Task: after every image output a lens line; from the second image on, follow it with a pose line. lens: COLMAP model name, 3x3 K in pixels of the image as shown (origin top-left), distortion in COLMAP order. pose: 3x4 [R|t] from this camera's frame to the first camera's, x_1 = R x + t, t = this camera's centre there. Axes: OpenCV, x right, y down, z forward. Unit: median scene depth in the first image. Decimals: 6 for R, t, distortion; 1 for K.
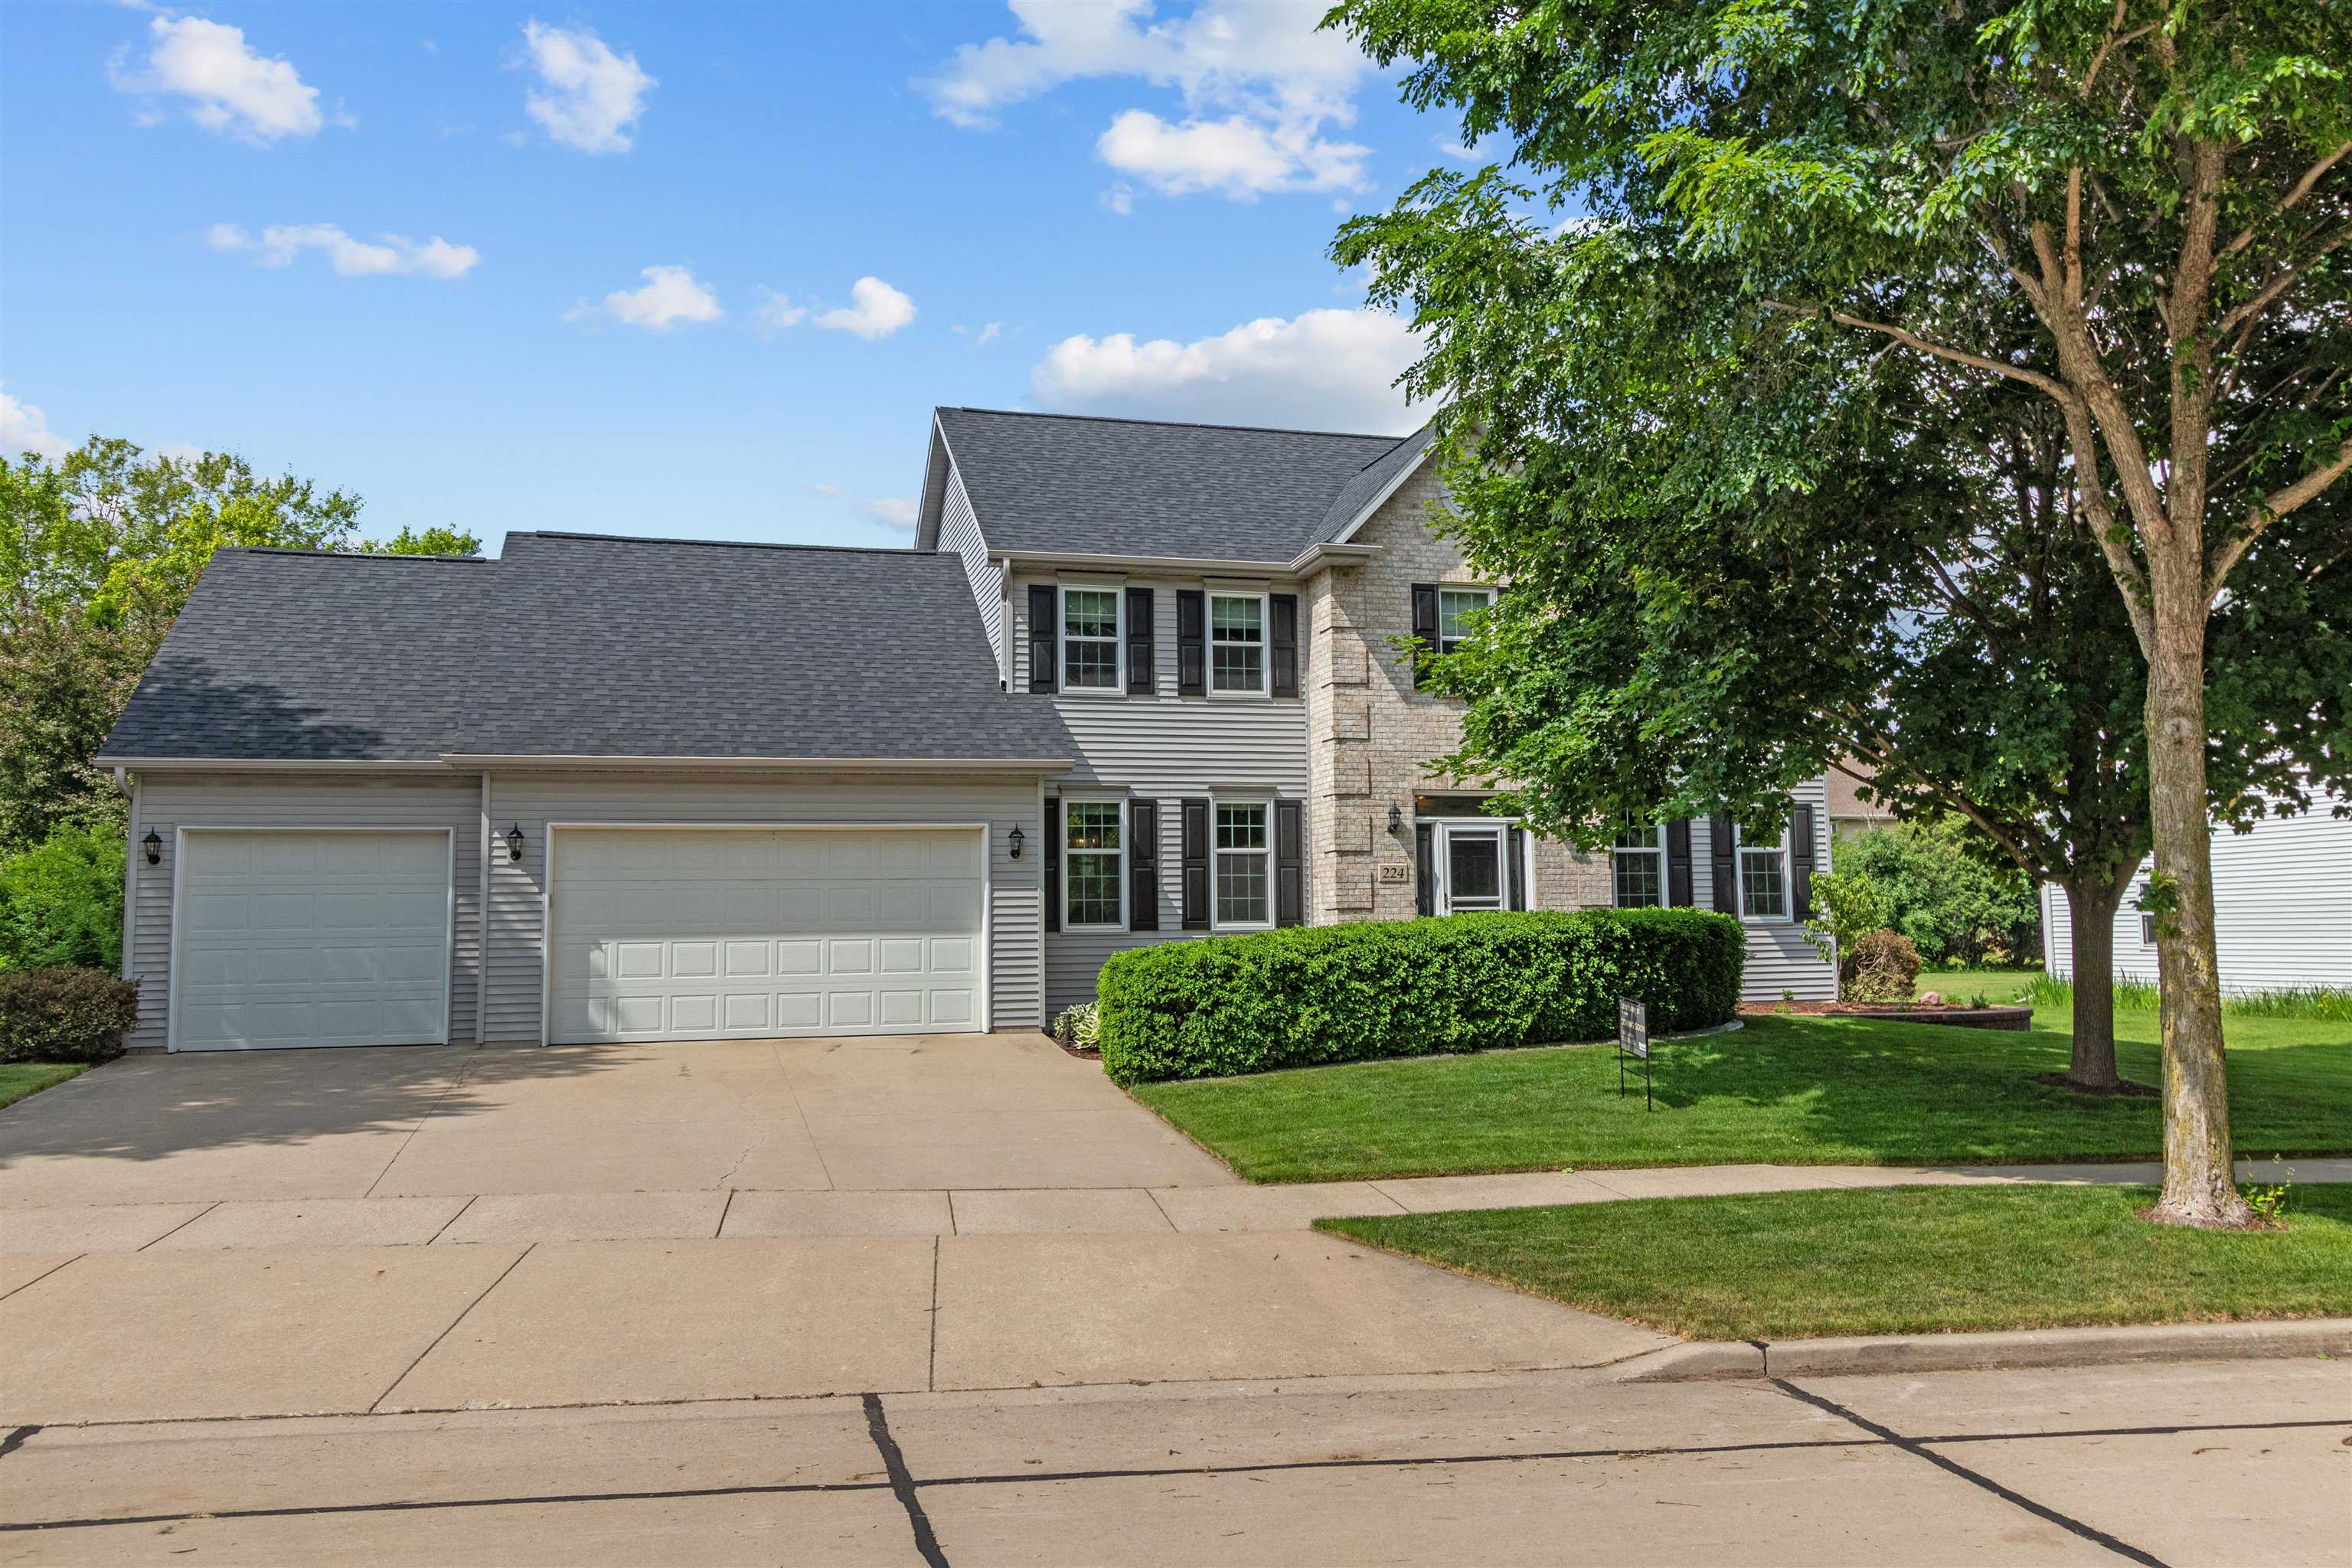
lens RADIAL K [[1902.5, 0, 1180.6], [0, 1902.5, 759.7], [0, 0, 1]] dist [0.000346, 0.015460]
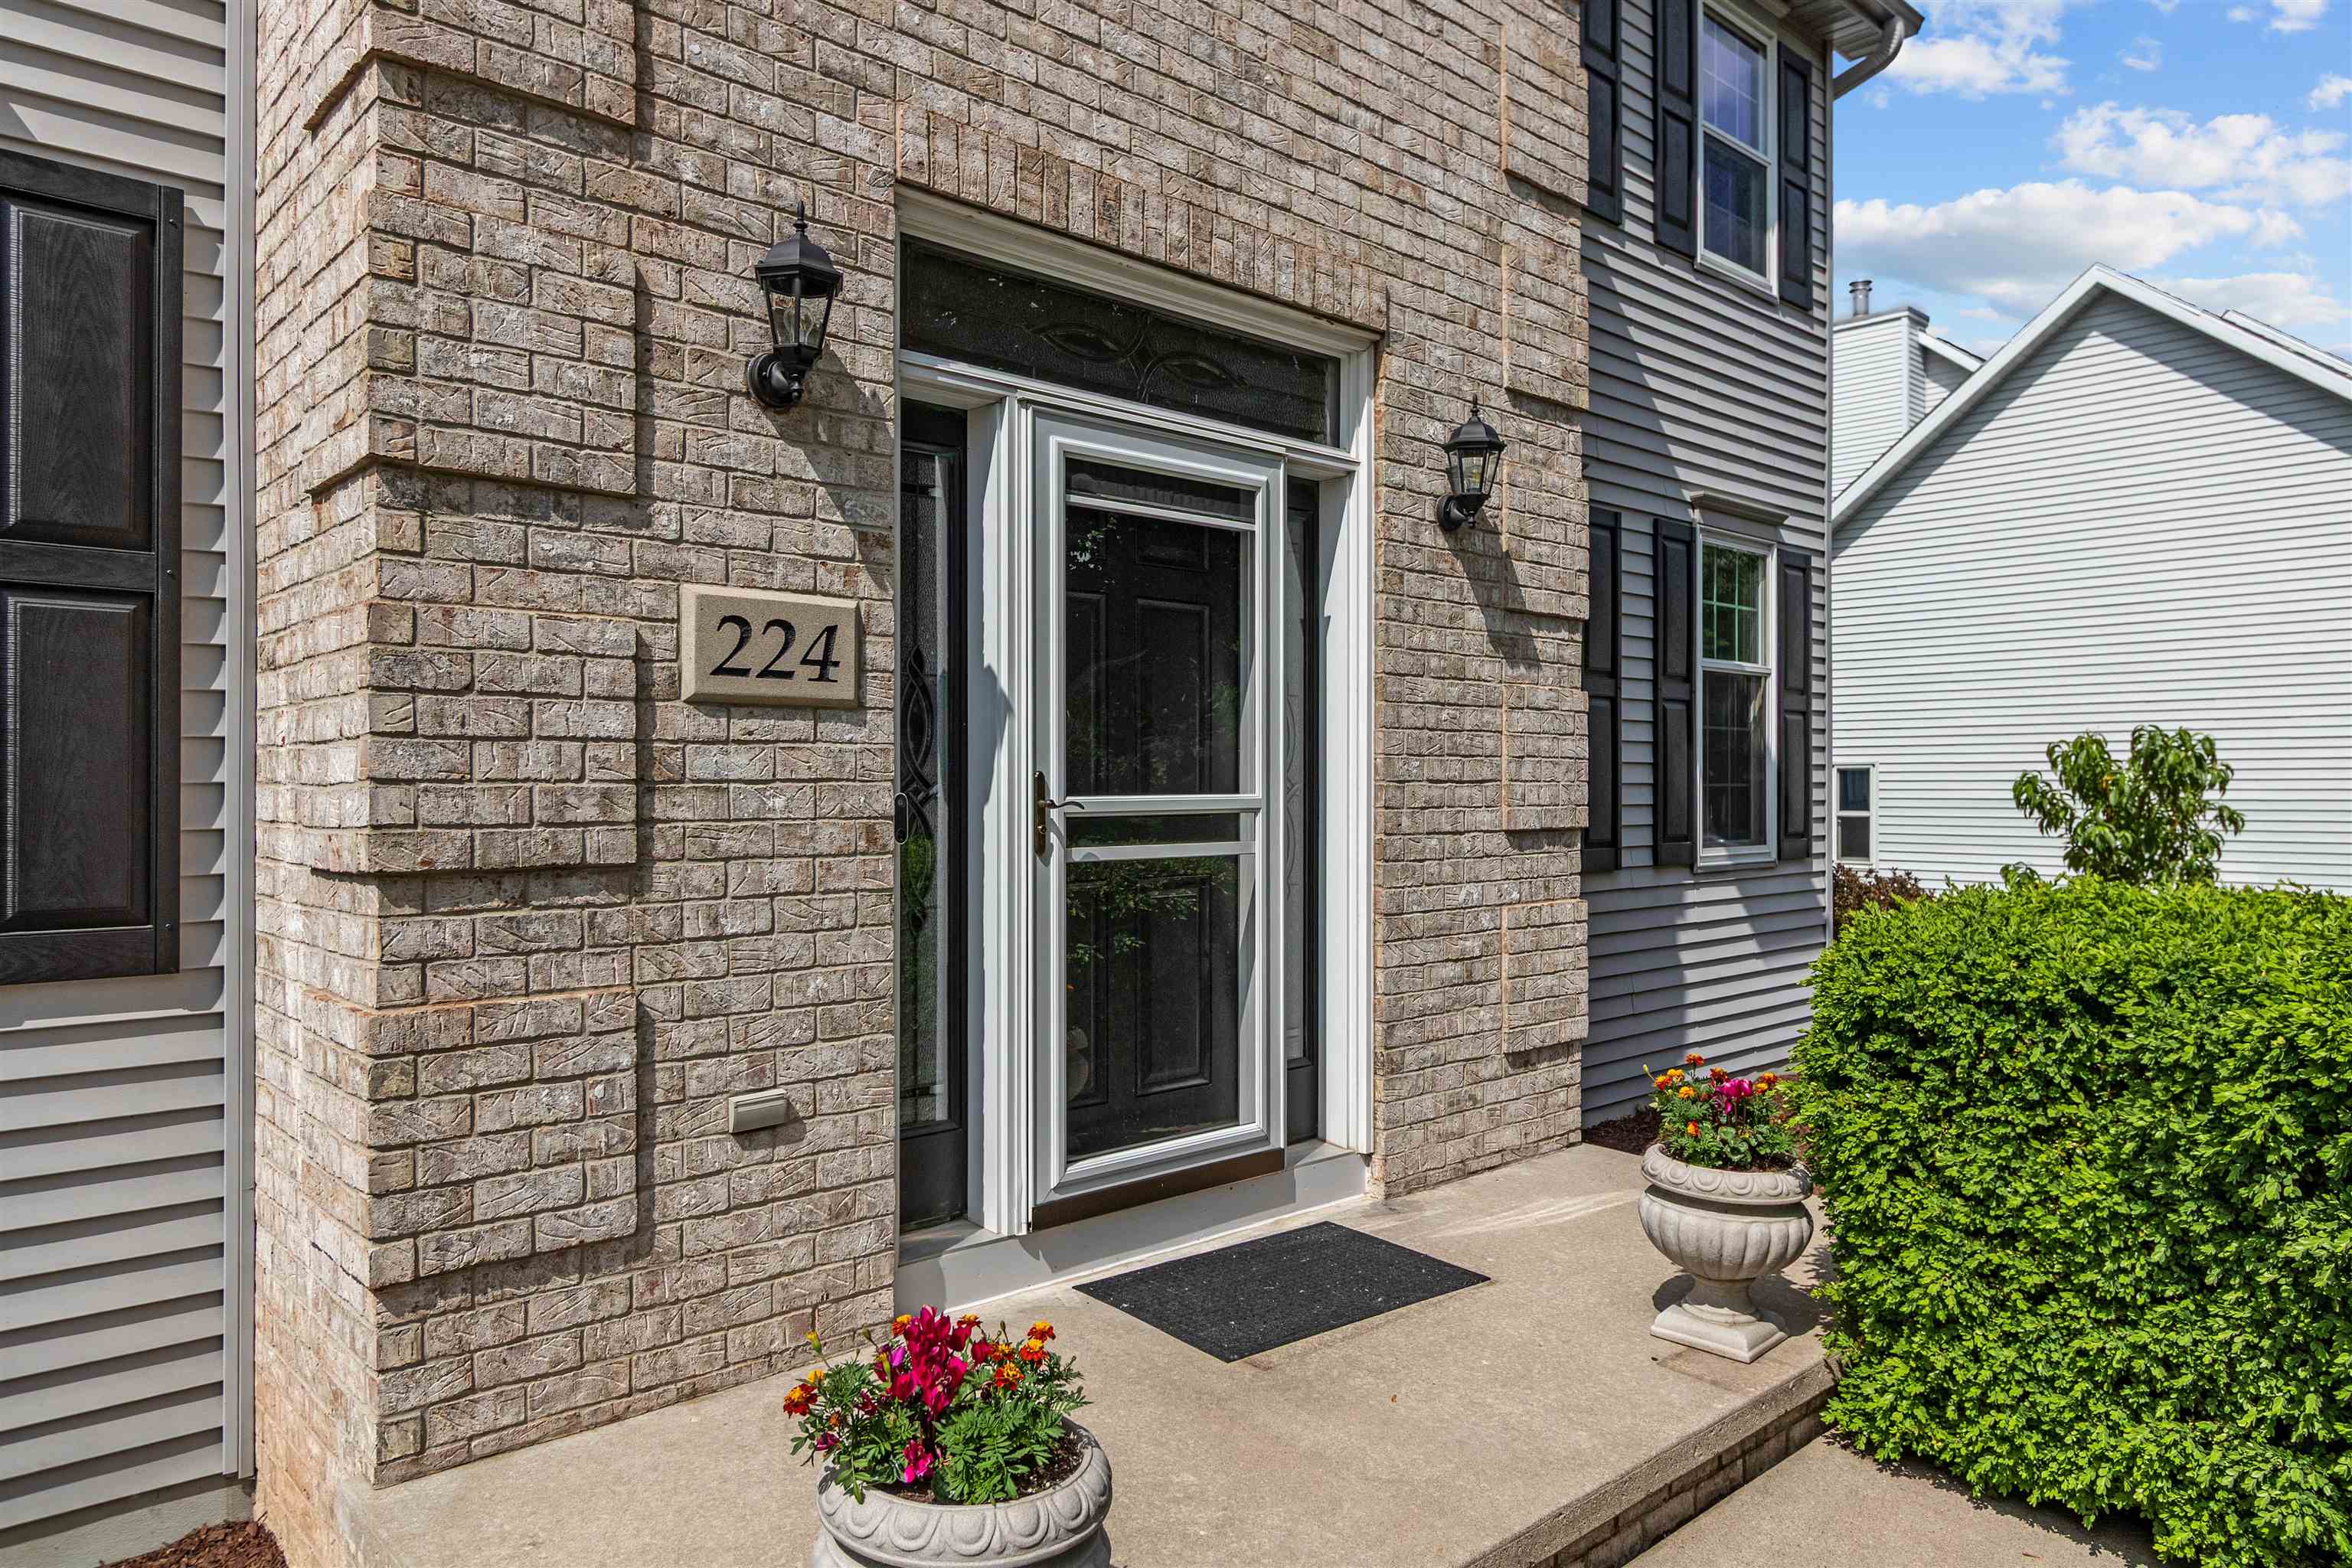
lens RADIAL K [[1570.6, 0, 1209.9], [0, 1570.6, 784.5], [0, 0, 1]] dist [0.008883, -0.004597]
pose [[0.882002, 0.014402, 0.471026, 0.080968], [-0.055260, 0.995798, 0.073028, 0.059136], [-0.467995, -0.090440, 0.879091, 0.861629]]
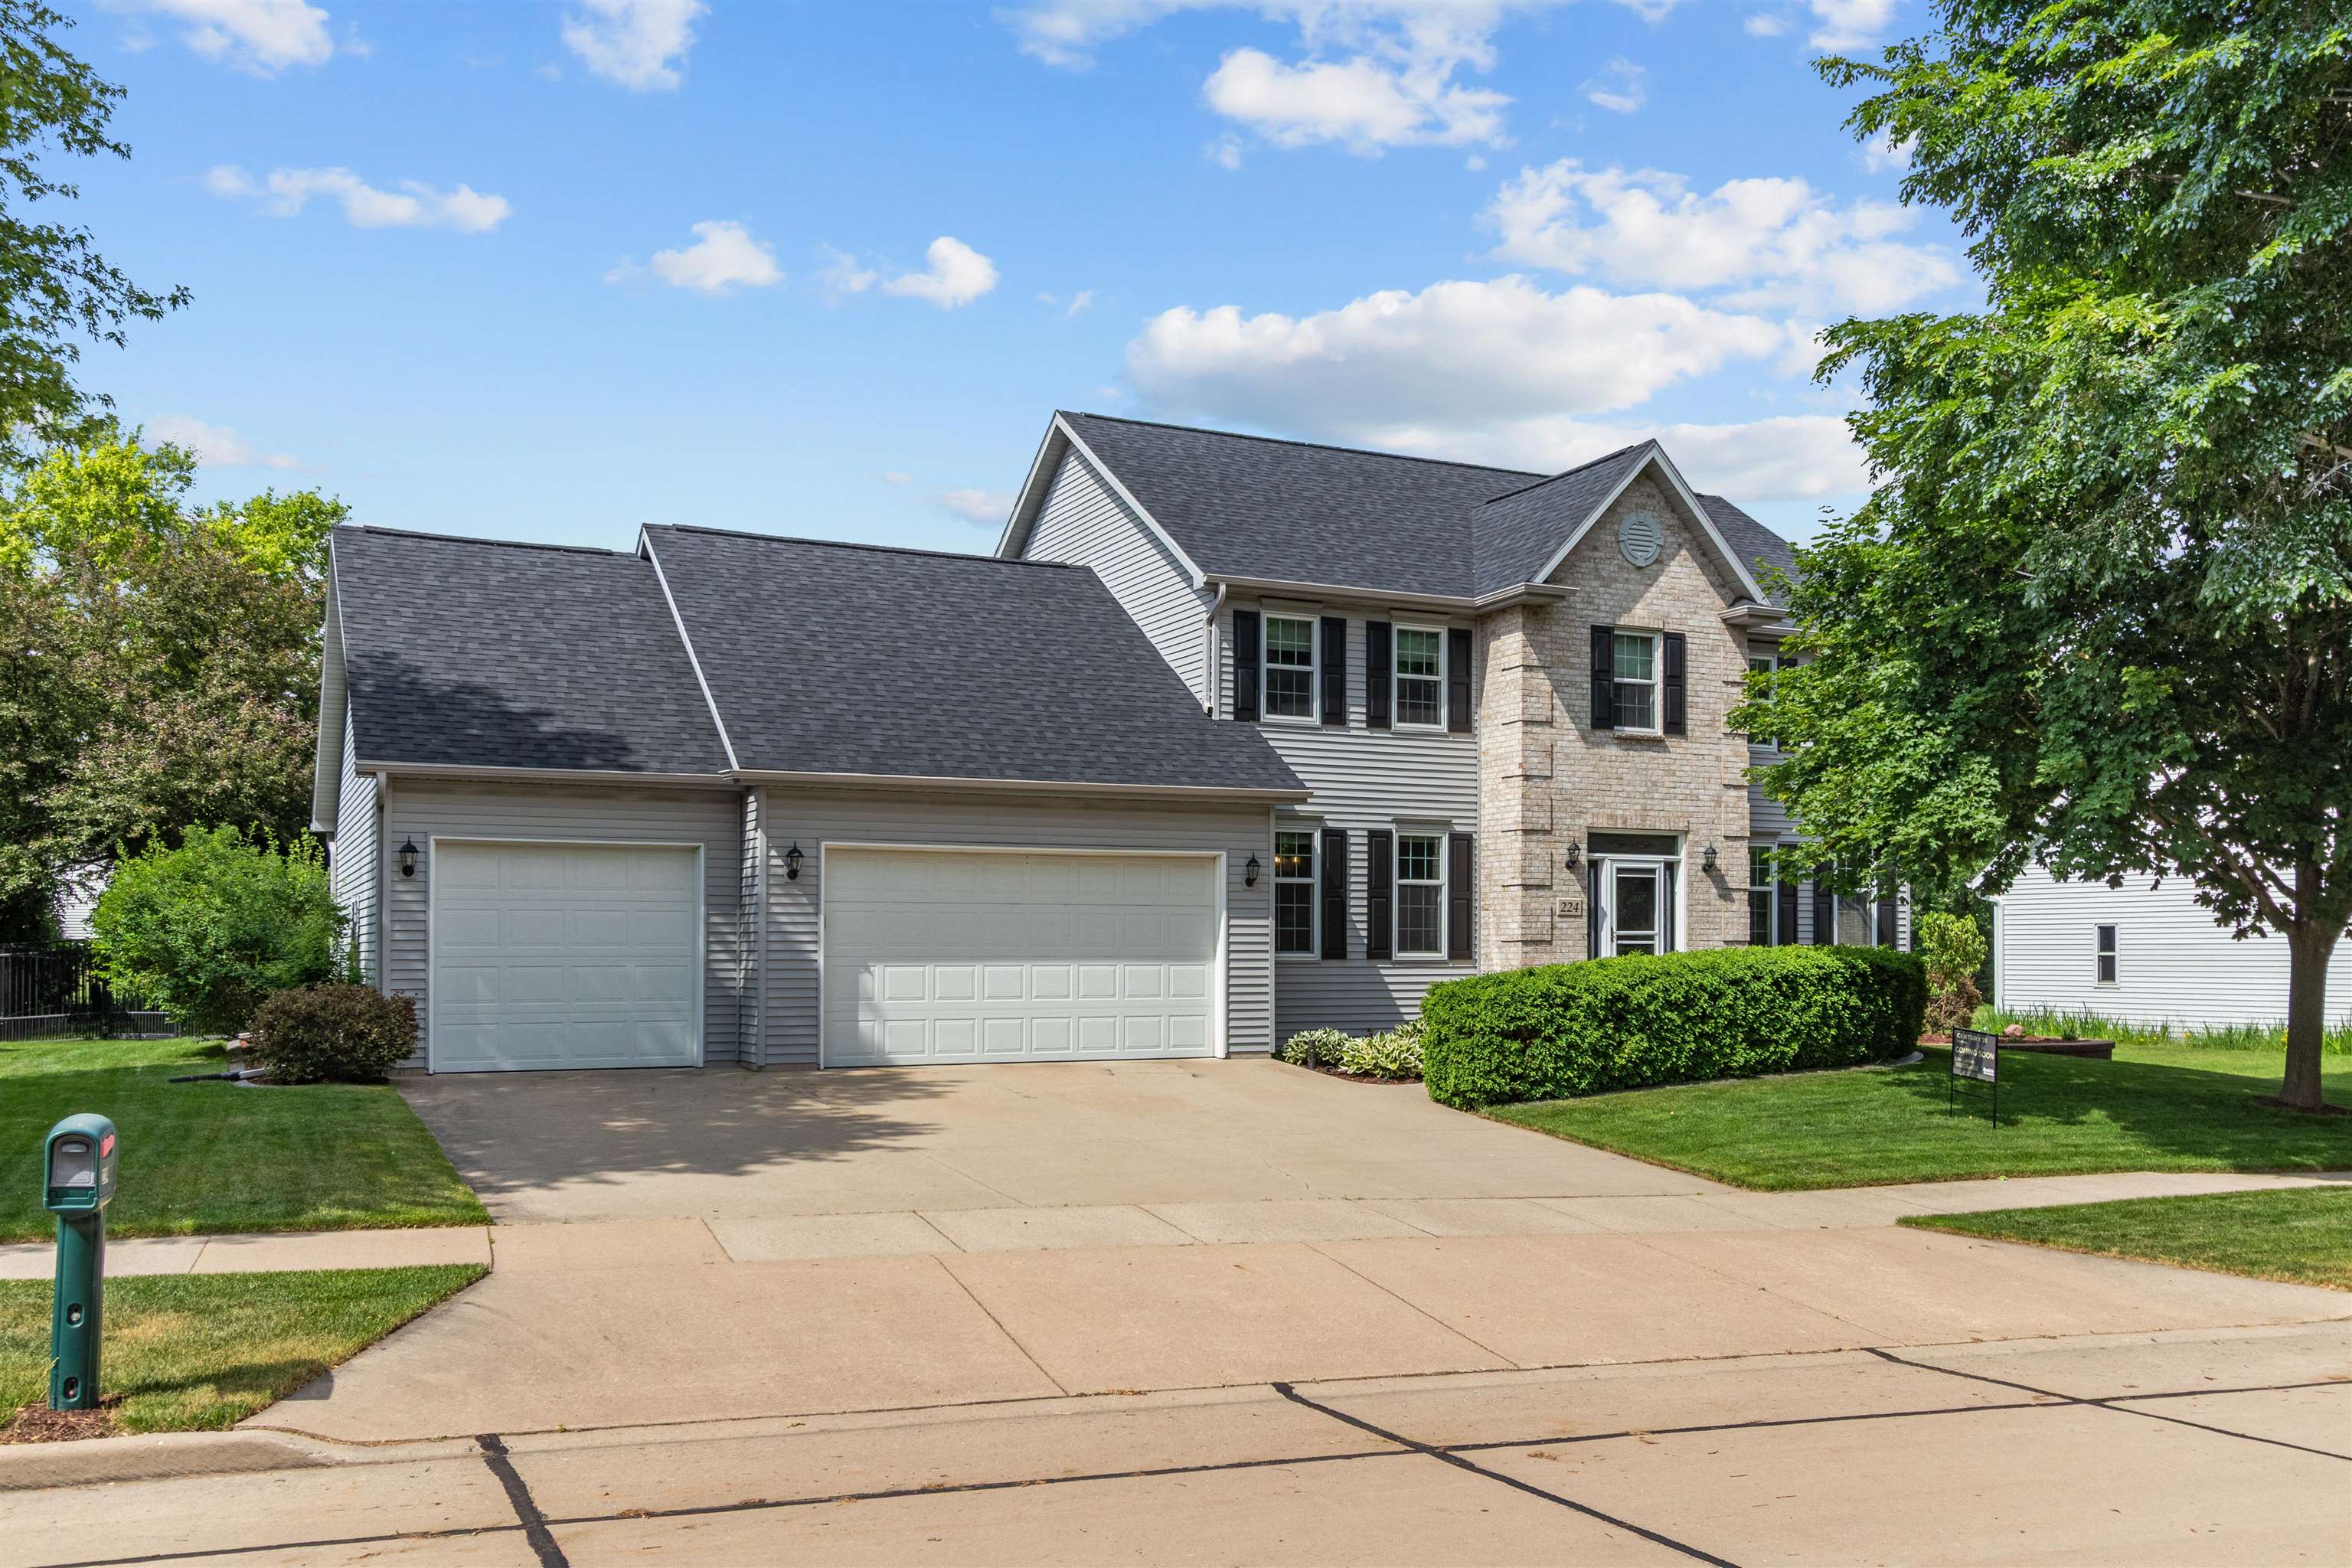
lens RADIAL K [[2076.0, 0, 1183.7], [0, 2076.0, 962.4], [0, 0, 1]] dist [0.003760, -0.014016]
pose [[0.982051, 0.013323, 0.188147, -0.306631], [-0.030796, 0.995443, 0.090254, -0.006062], [-0.186087, -0.094428, 0.977985, -0.068686]]
